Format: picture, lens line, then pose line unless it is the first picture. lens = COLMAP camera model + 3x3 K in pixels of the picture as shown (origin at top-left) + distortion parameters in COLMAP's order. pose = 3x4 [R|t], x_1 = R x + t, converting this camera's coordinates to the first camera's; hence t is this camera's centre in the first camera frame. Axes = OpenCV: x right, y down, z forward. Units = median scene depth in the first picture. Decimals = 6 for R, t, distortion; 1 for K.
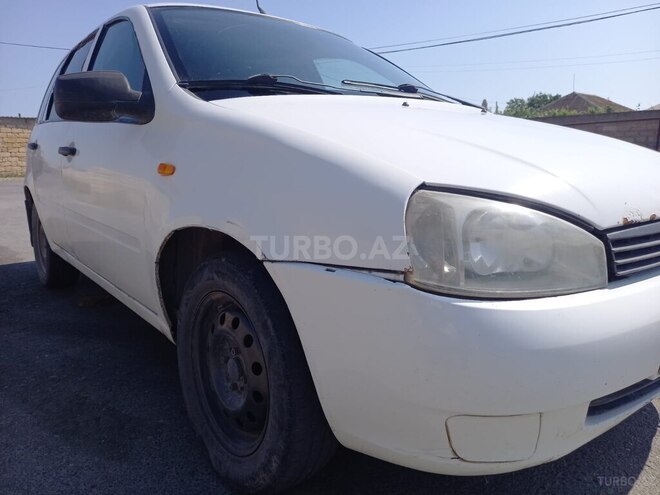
lens RADIAL K [[482.8, 0, 326.0], [0, 482.8, 236.9], [0, 0, 1]] dist [0.058979, -0.058313]
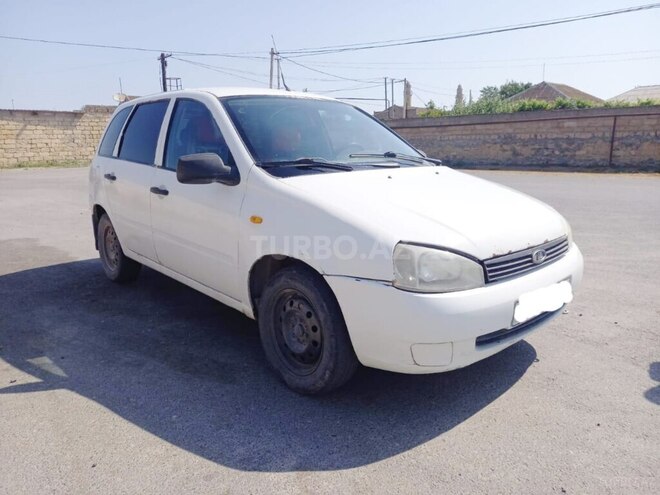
lens RADIAL K [[482.8, 0, 324.5], [0, 482.8, 232.3], [0, 0, 1]] dist [0.058979, -0.058313]
pose [[0.999007, -0.006981, 0.044014, -0.172188], [0.006023, 0.999743, 0.021875, -0.142149], [-0.044155, -0.021589, 0.998791, -0.843584]]
